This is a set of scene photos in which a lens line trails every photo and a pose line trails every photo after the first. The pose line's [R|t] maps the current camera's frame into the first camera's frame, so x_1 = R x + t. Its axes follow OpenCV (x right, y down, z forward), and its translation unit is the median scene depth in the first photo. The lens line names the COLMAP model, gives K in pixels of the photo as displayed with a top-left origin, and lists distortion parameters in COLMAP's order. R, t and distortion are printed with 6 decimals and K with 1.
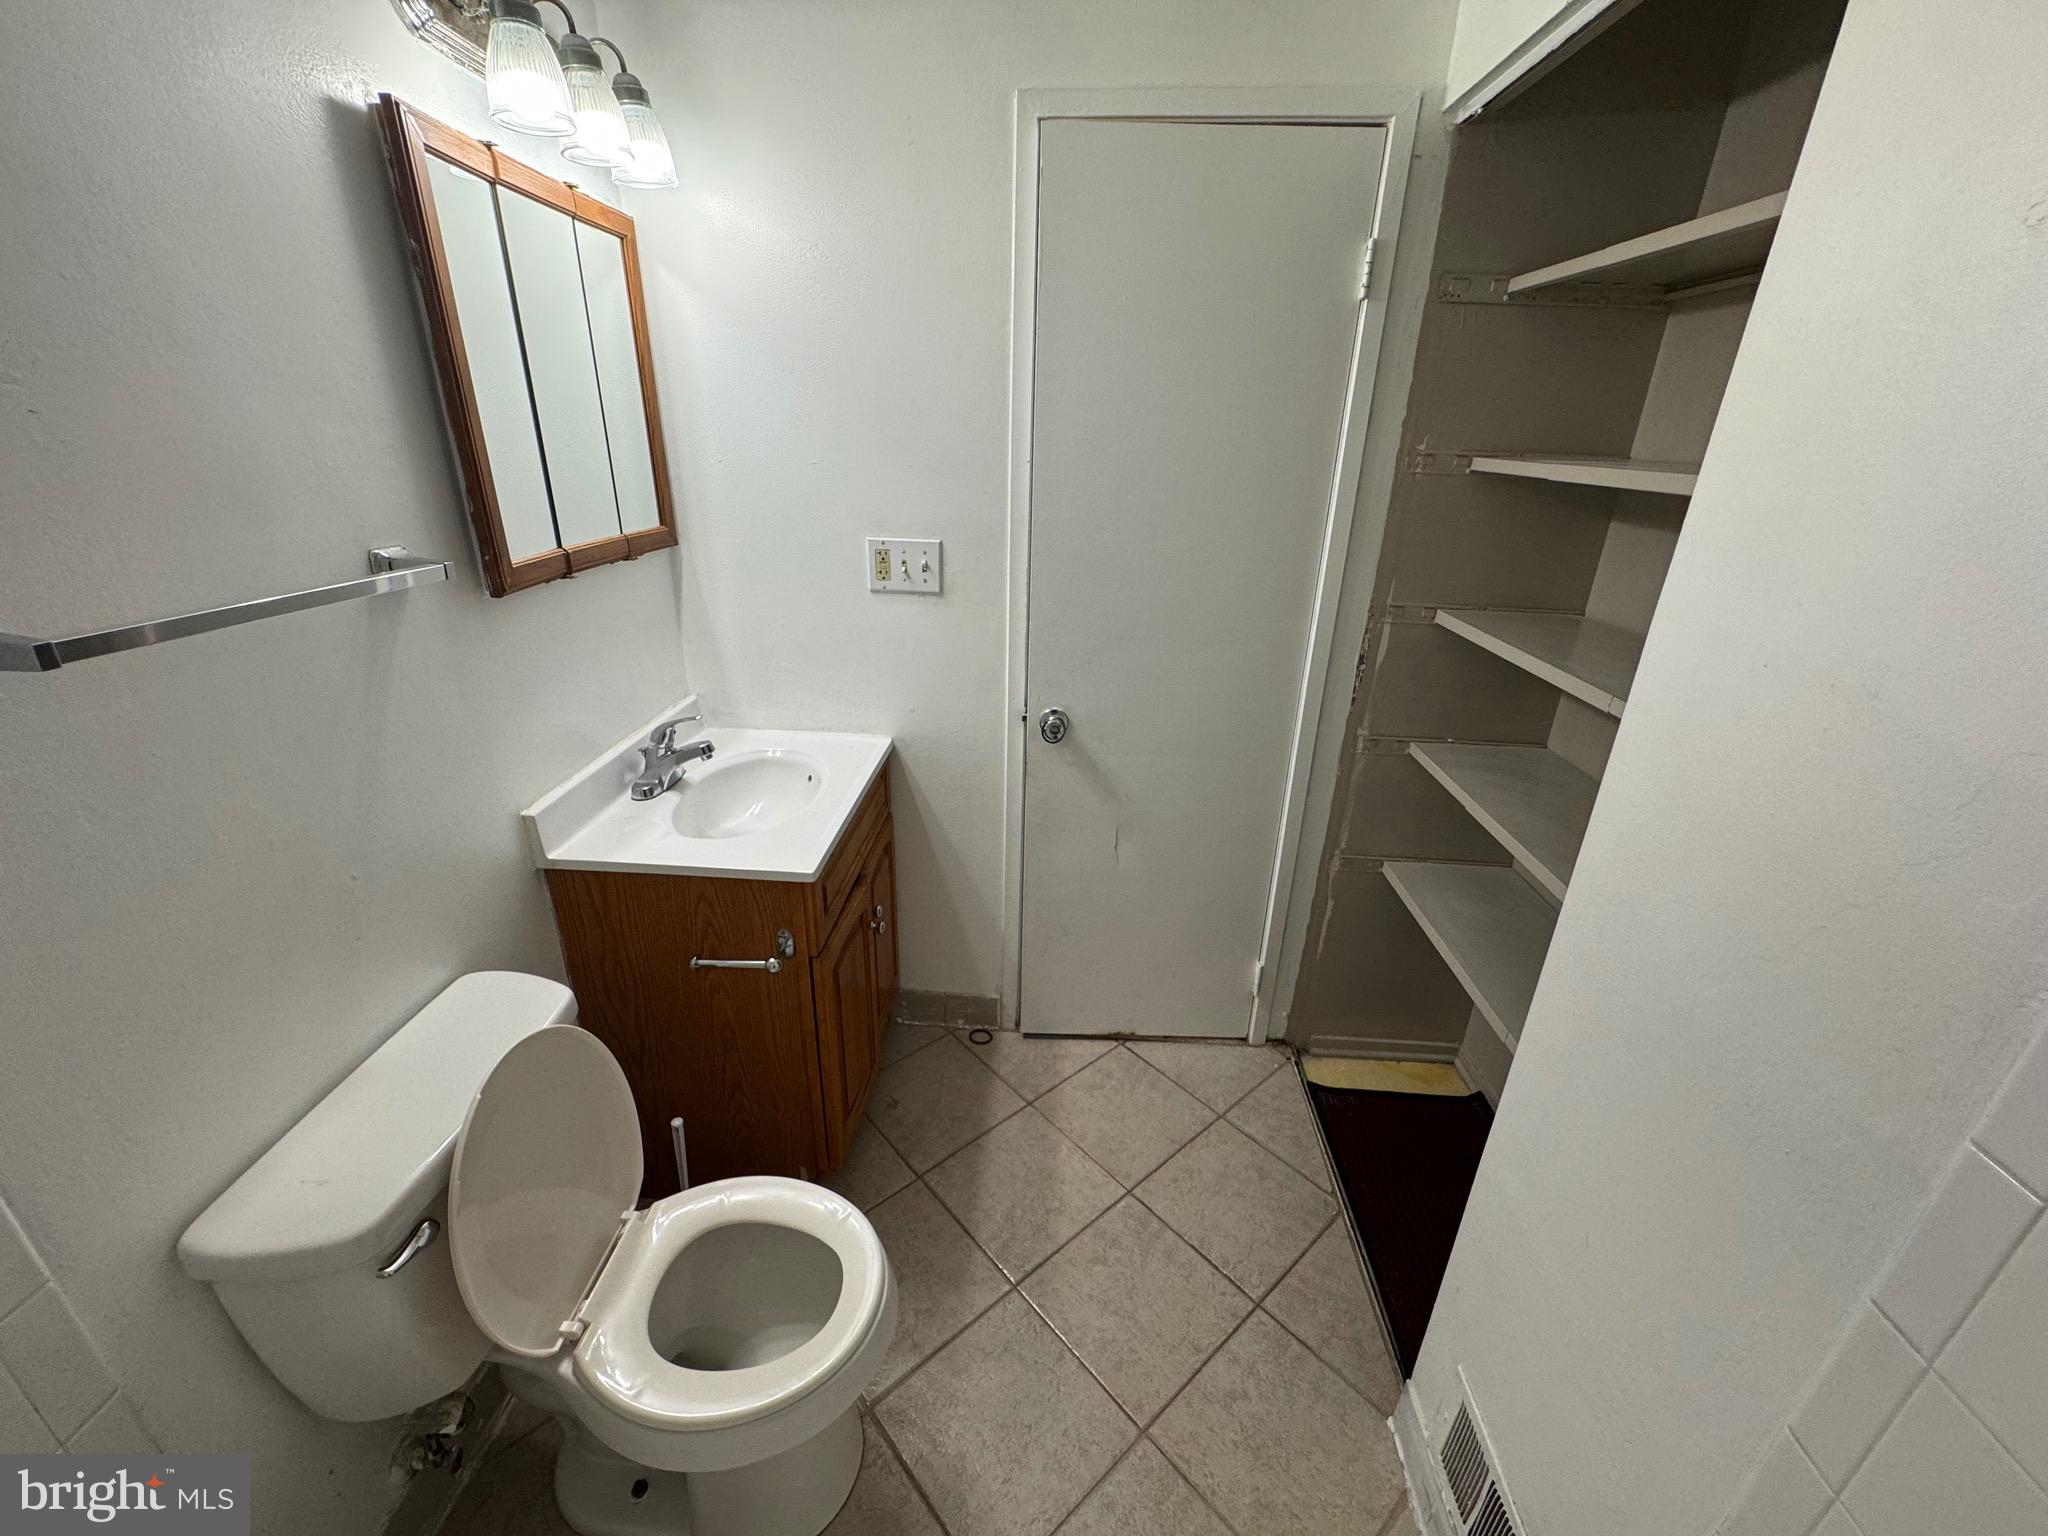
lens RADIAL K [[820.9, 0, 1024.0], [0, 820.9, 768.0], [0, 0, 1]] dist [-0.003500, 0.000396]
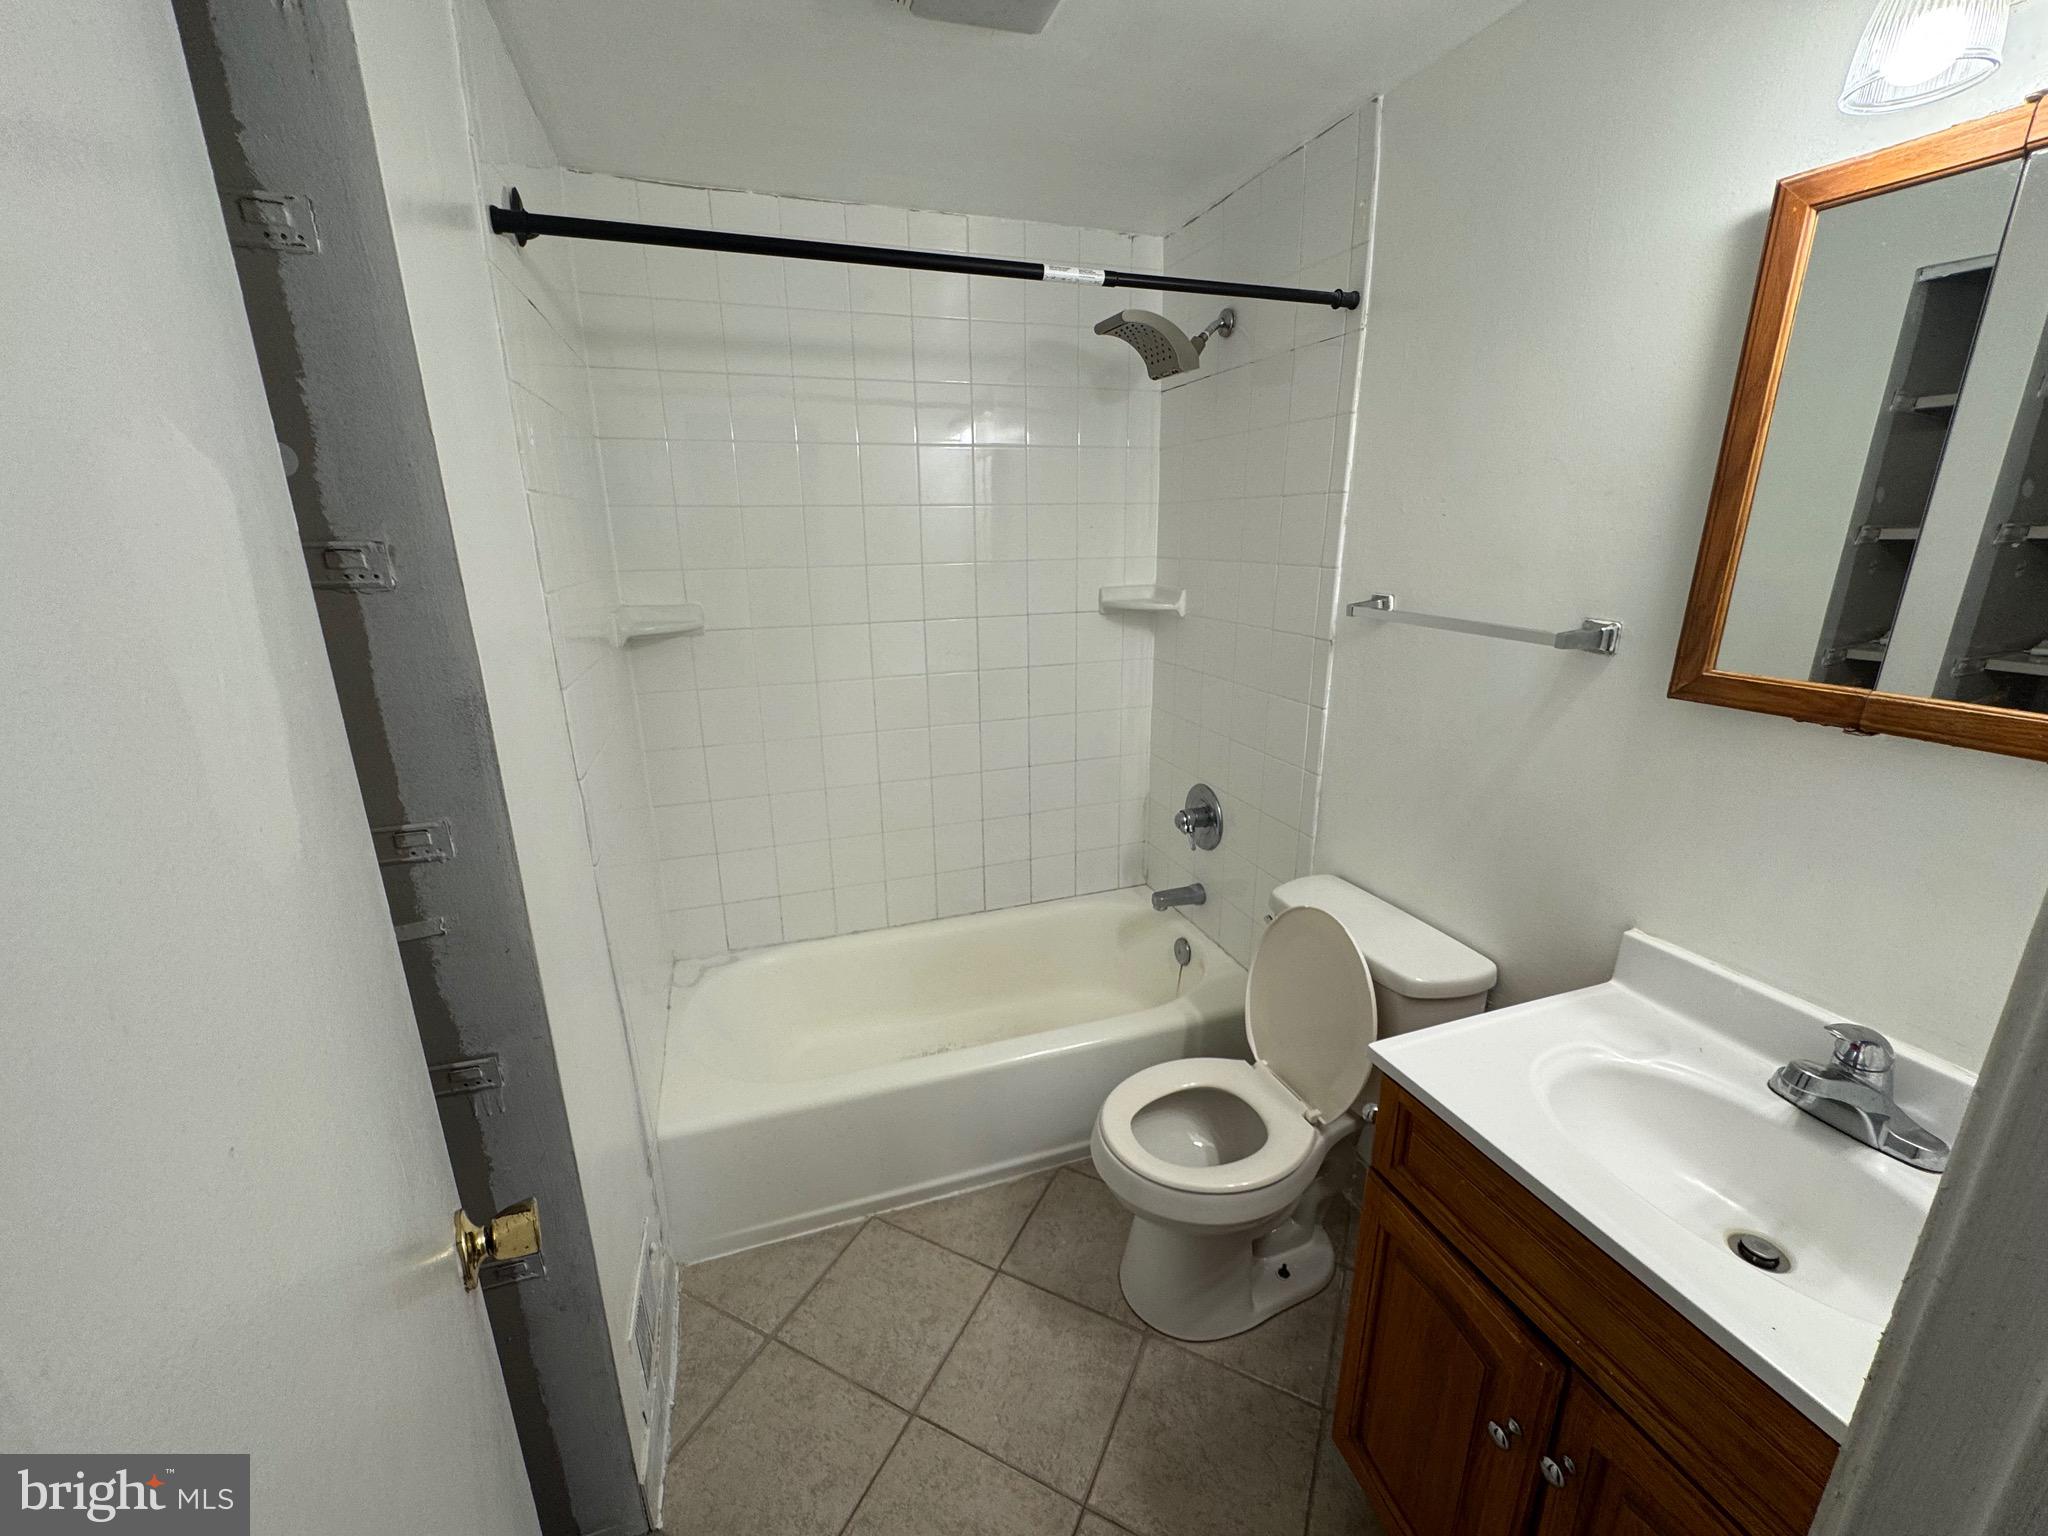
lens RADIAL K [[820.9, 0, 1024.0], [0, 820.9, 768.0], [0, 0, 1]] dist [-0.003500, 0.000396]
pose [[-0.922170, 0.095084, -0.374915, 0.321127], [-0.161092, 0.786822, 0.595785, -0.497122], [0.351641, 0.609811, -0.710267, 1.247463]]
